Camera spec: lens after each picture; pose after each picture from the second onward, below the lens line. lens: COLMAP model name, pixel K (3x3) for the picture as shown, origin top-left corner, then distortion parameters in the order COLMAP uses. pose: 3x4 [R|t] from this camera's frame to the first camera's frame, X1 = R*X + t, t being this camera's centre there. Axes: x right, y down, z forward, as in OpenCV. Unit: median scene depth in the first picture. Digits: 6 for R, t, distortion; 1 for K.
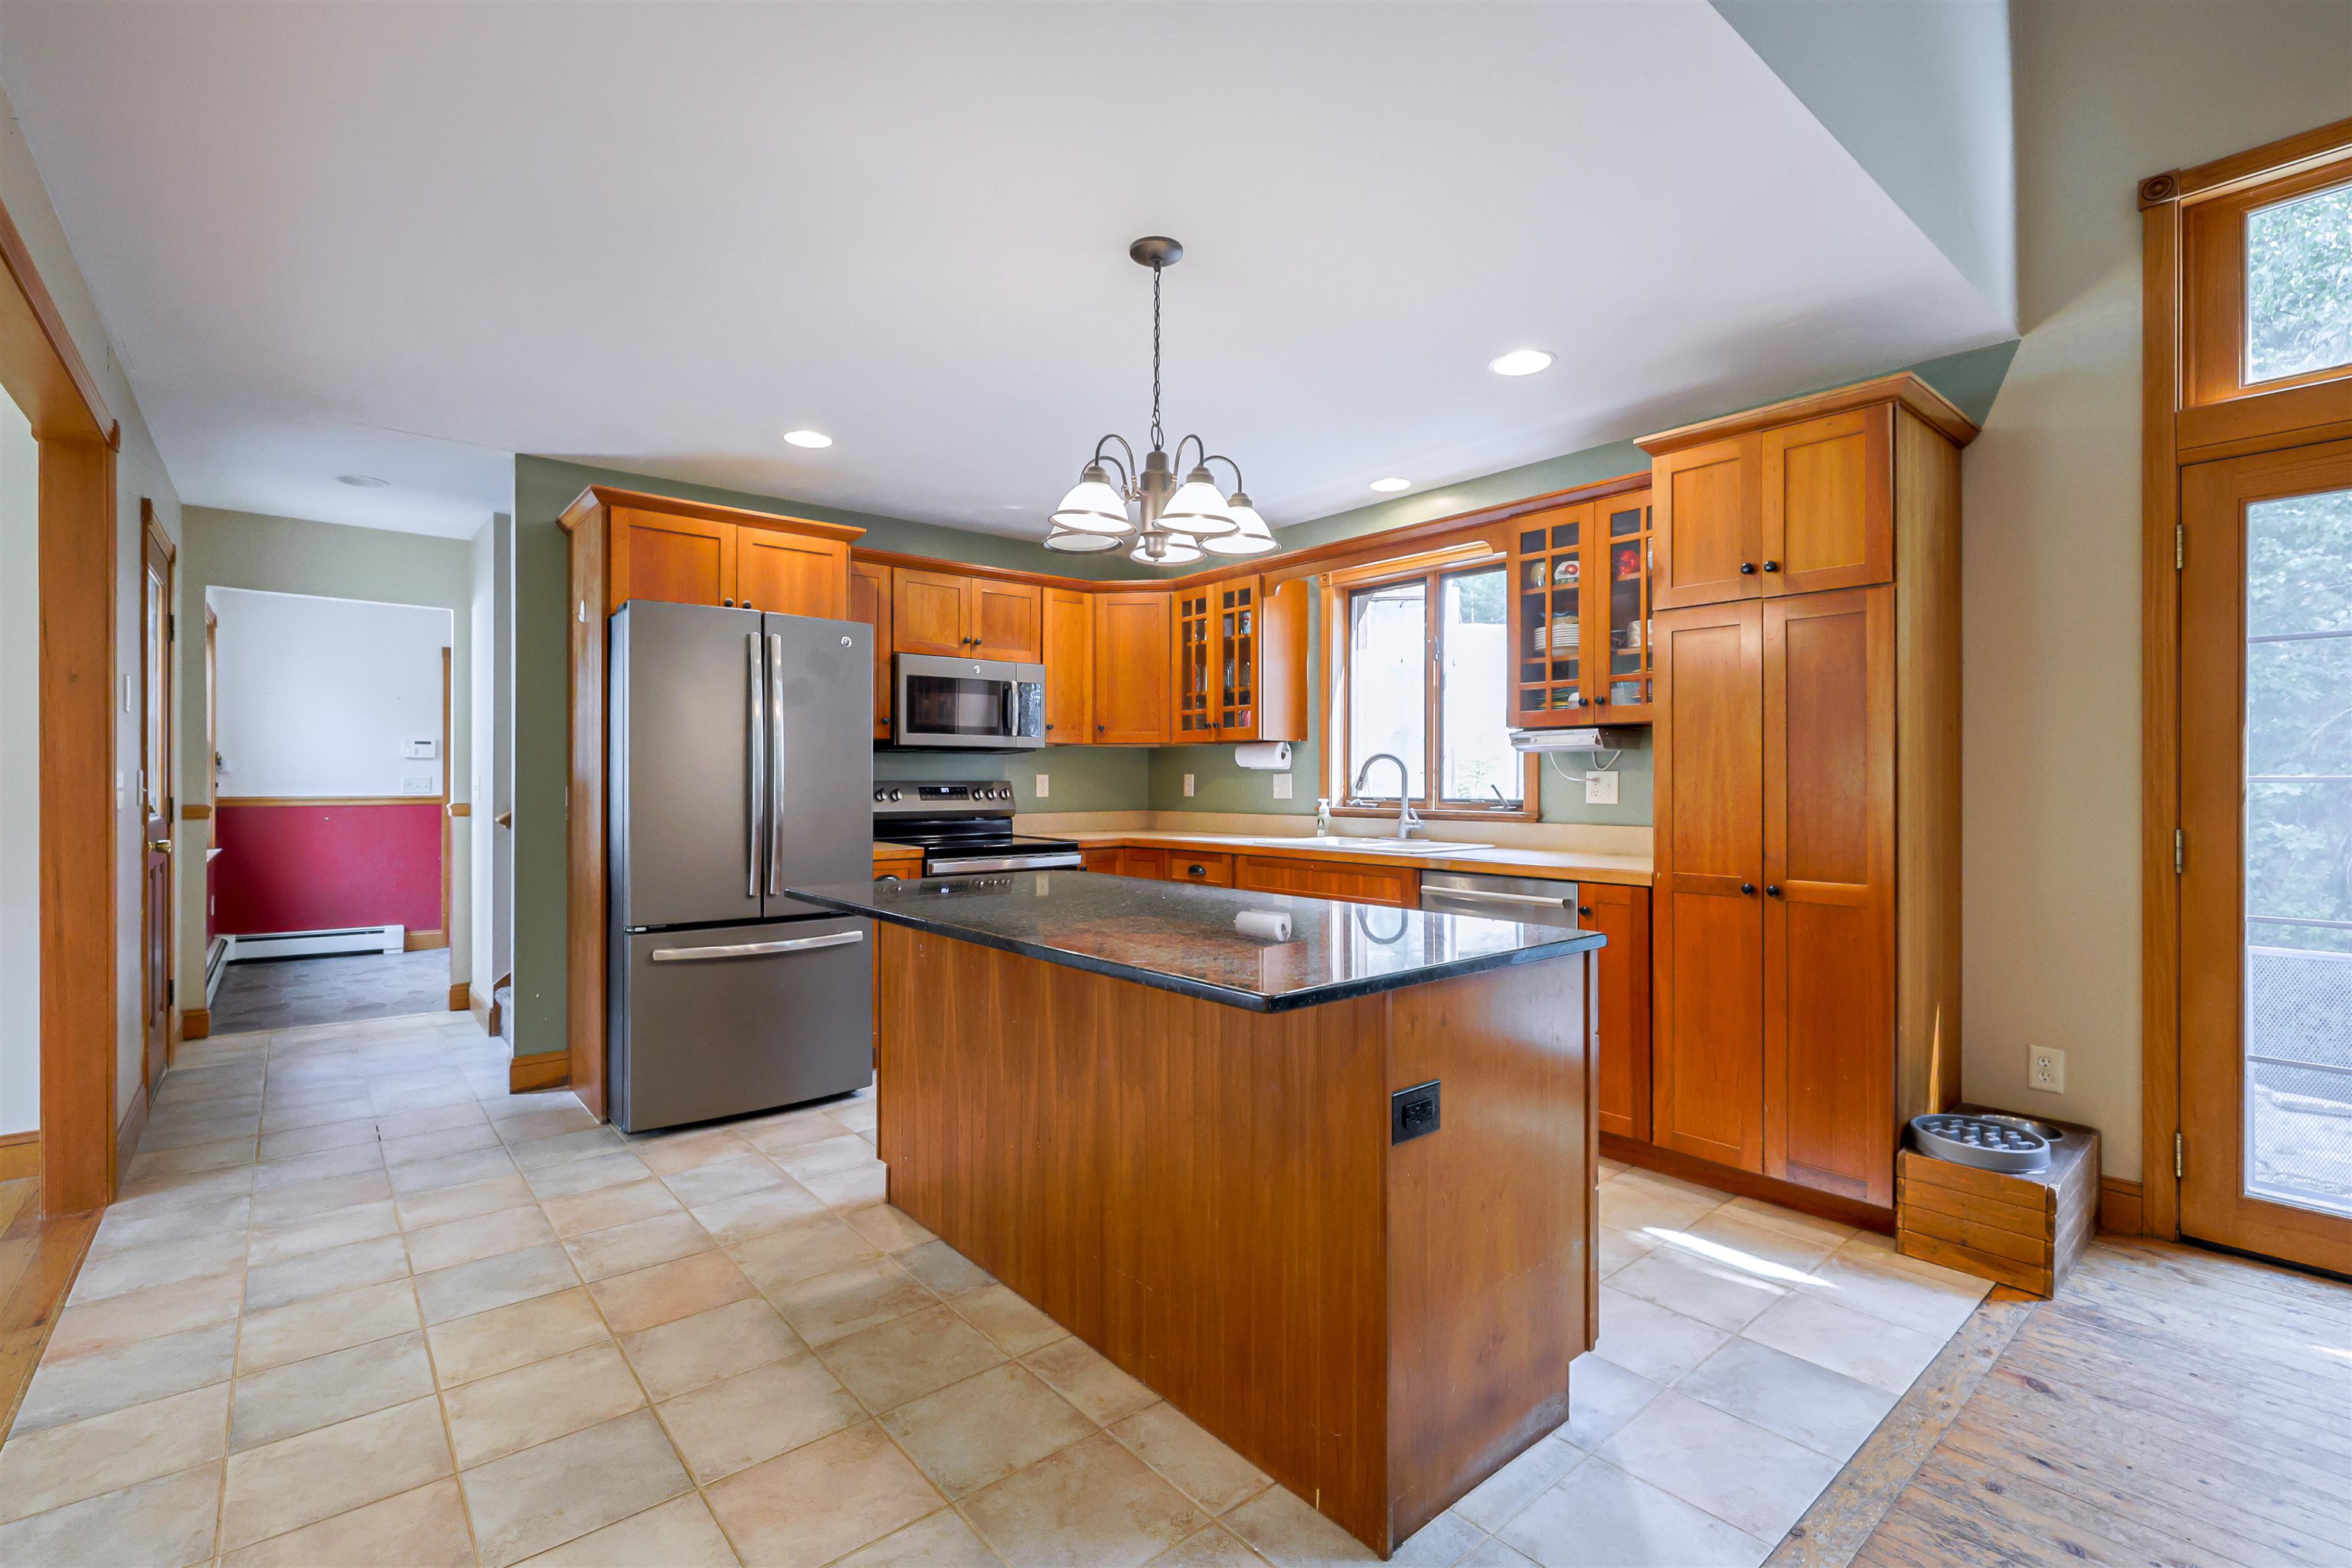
lens RADIAL K [[1056.3, 0, 1181.6], [0, 1056.3, 778.4], [0, 0, 1]] dist [0.000433, -0.001190]
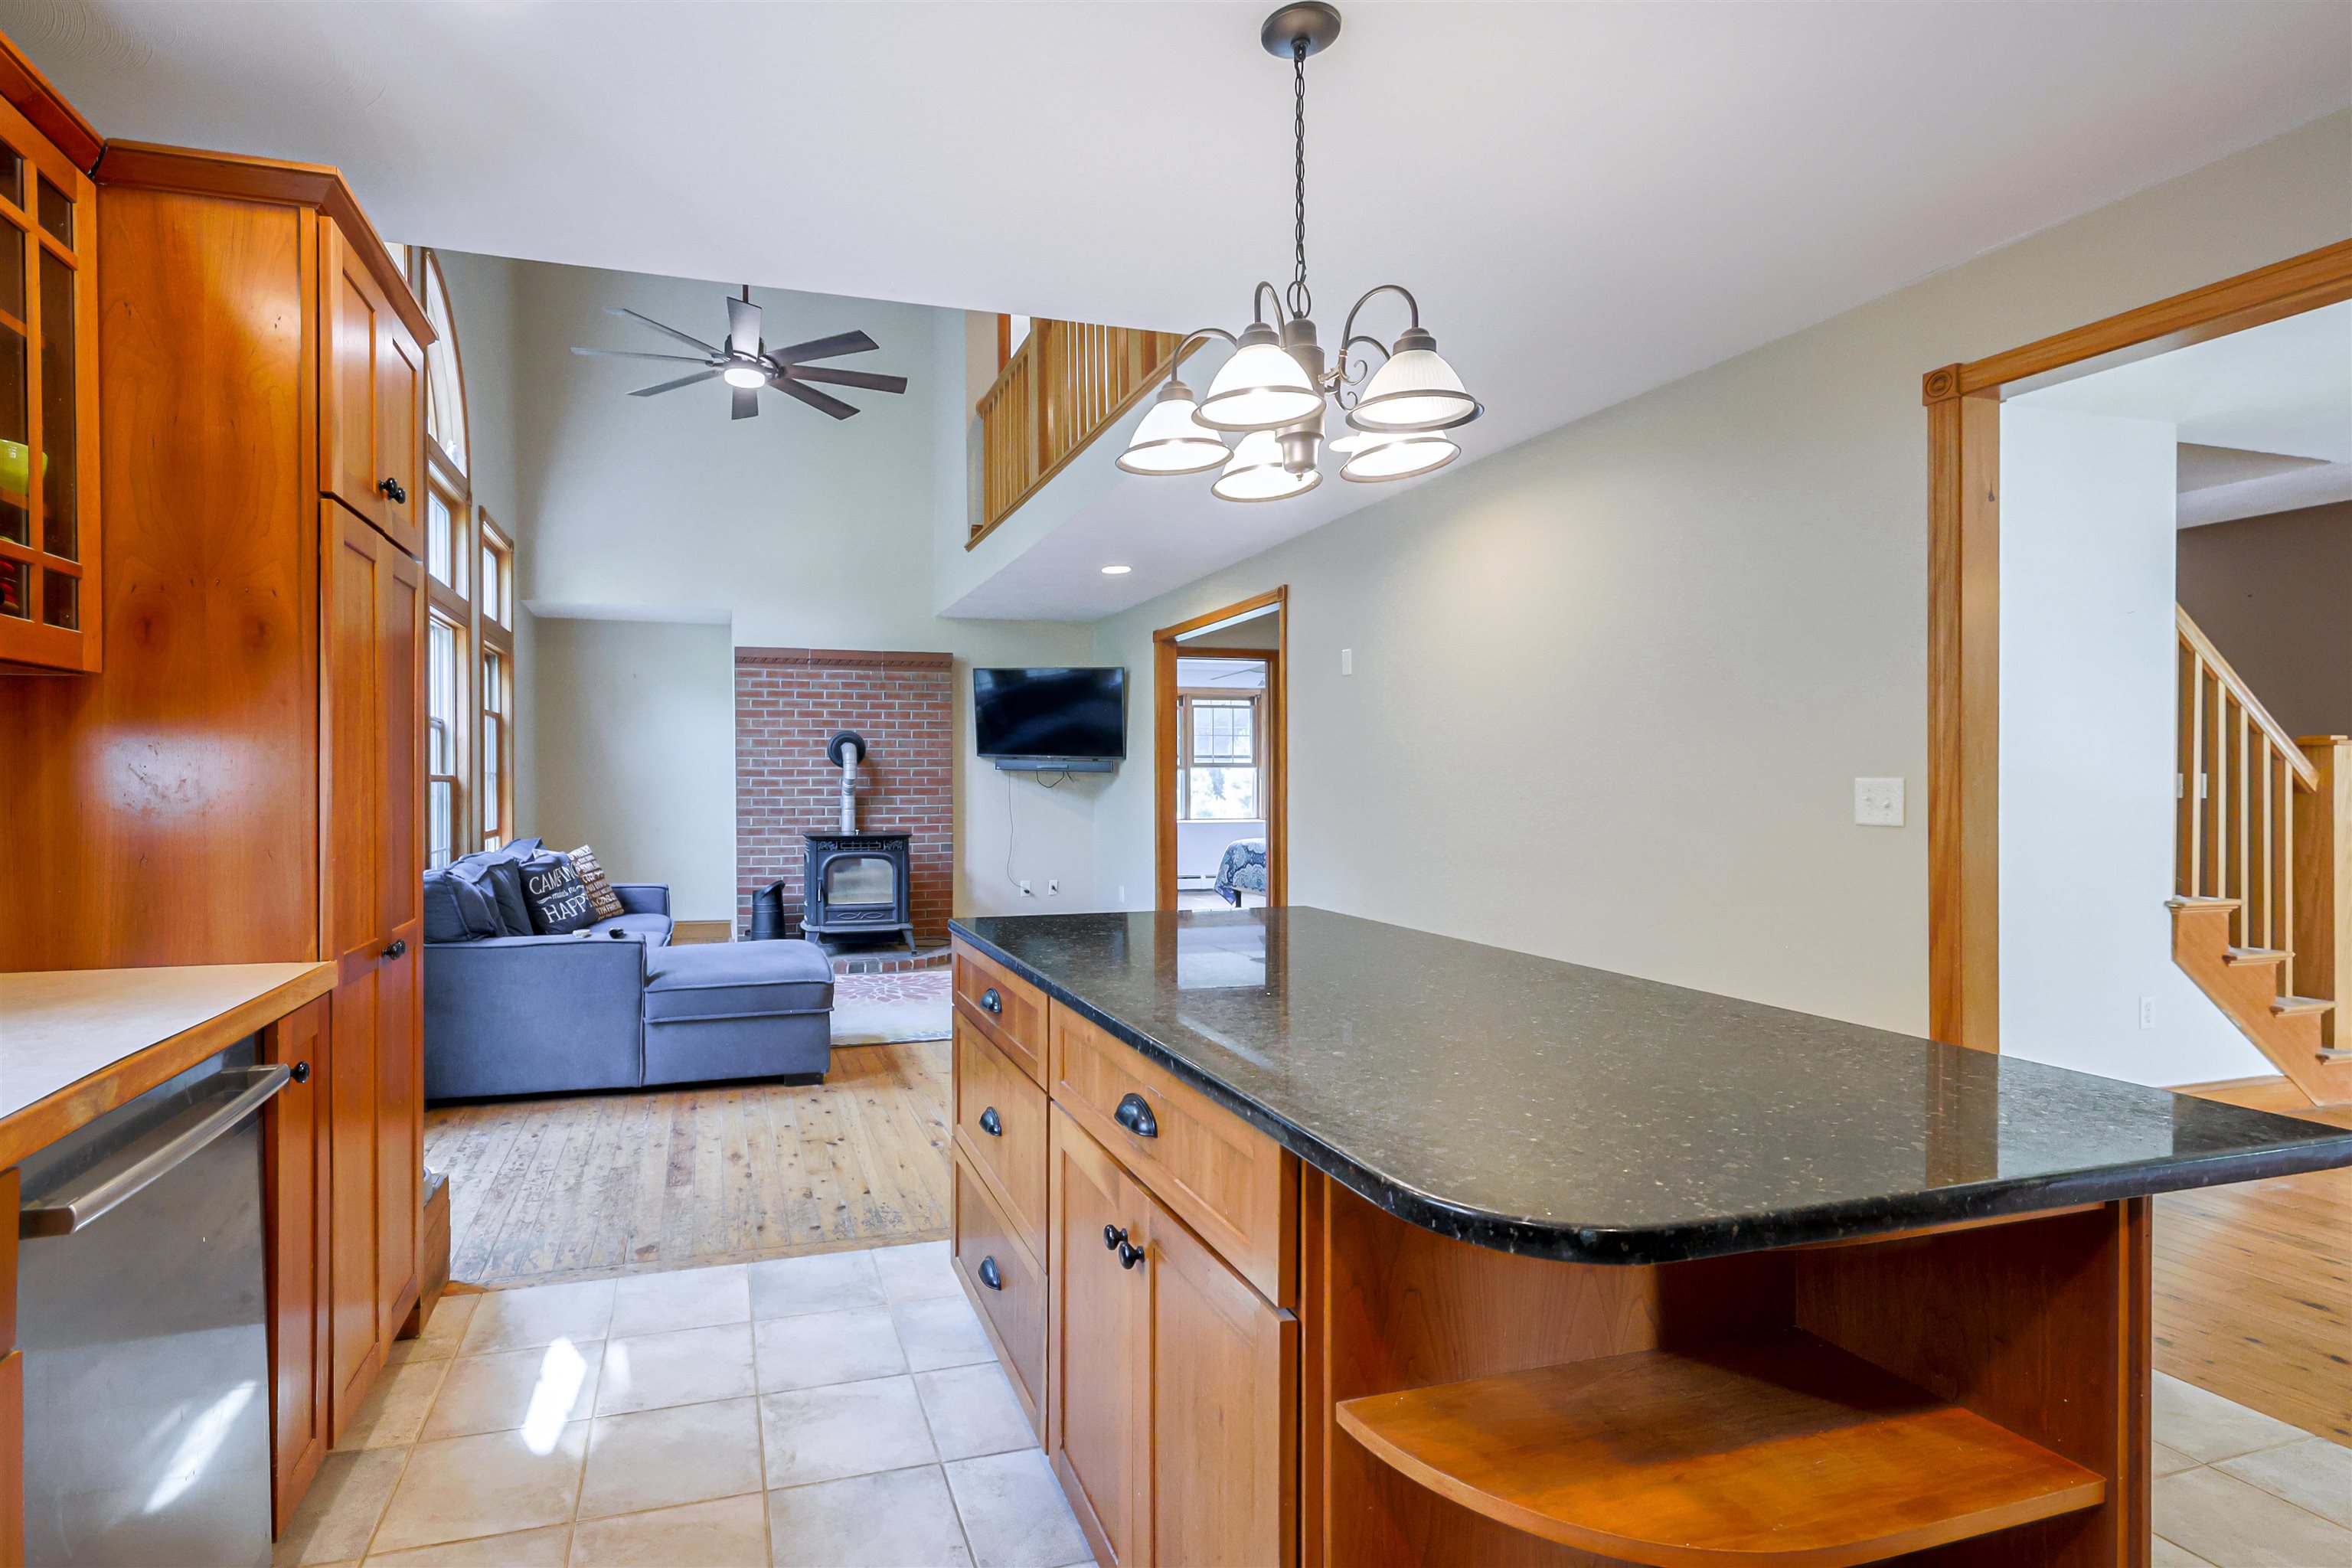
lens RADIAL K [[1129.8, 0, 990.1], [0, 1129.8, 783.6], [0, 0, 1]] dist [0.007442, -0.003486]
pose [[-0.899288, -0.000063, 0.437358, -0.098224], [0.001324, 0.999995, 0.002866, -0.004905], [-0.437356, 0.003156, -0.899283, 1.062667]]
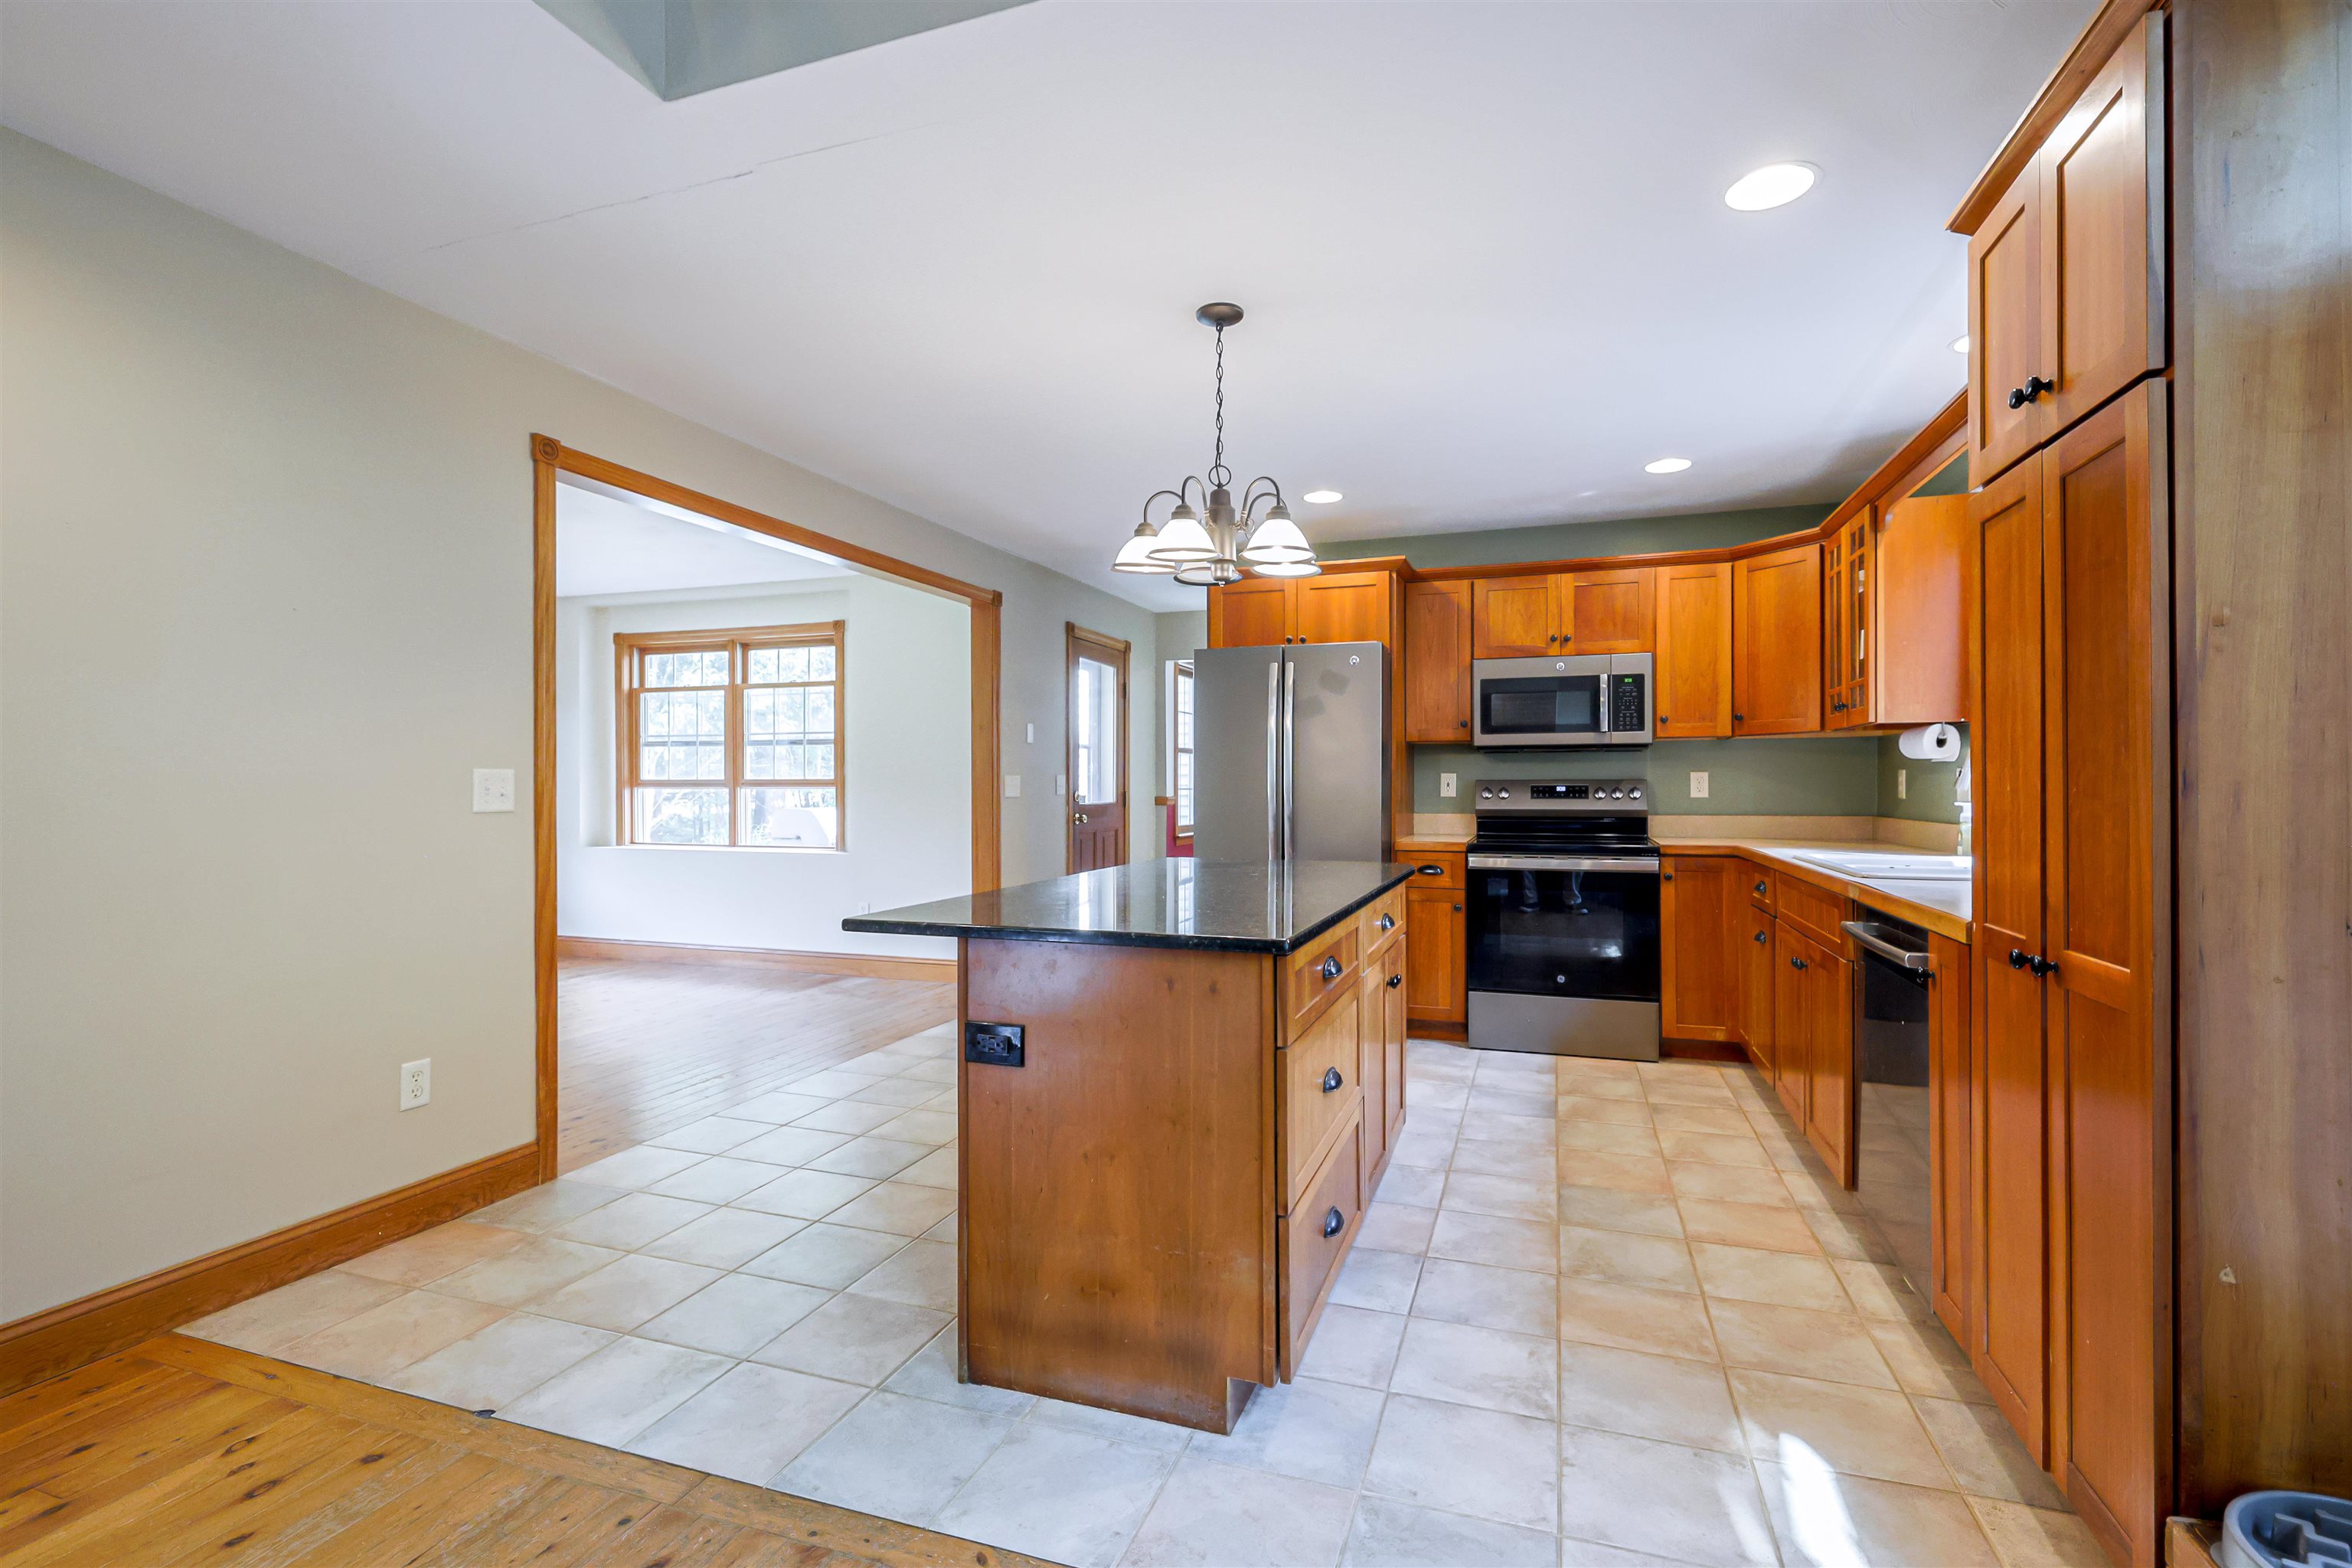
lens RADIAL K [[1056.3, 0, 1173.7], [0, 1056.3, 782.0], [0, 0, 1]] dist [0.000433, -0.001190]
pose [[0.505836, -0.004692, -0.862617, 0.567189], [0.003625, 0.999988, -0.003314, 0.007780], [0.862622, -0.001451, 0.505847, 0.229208]]
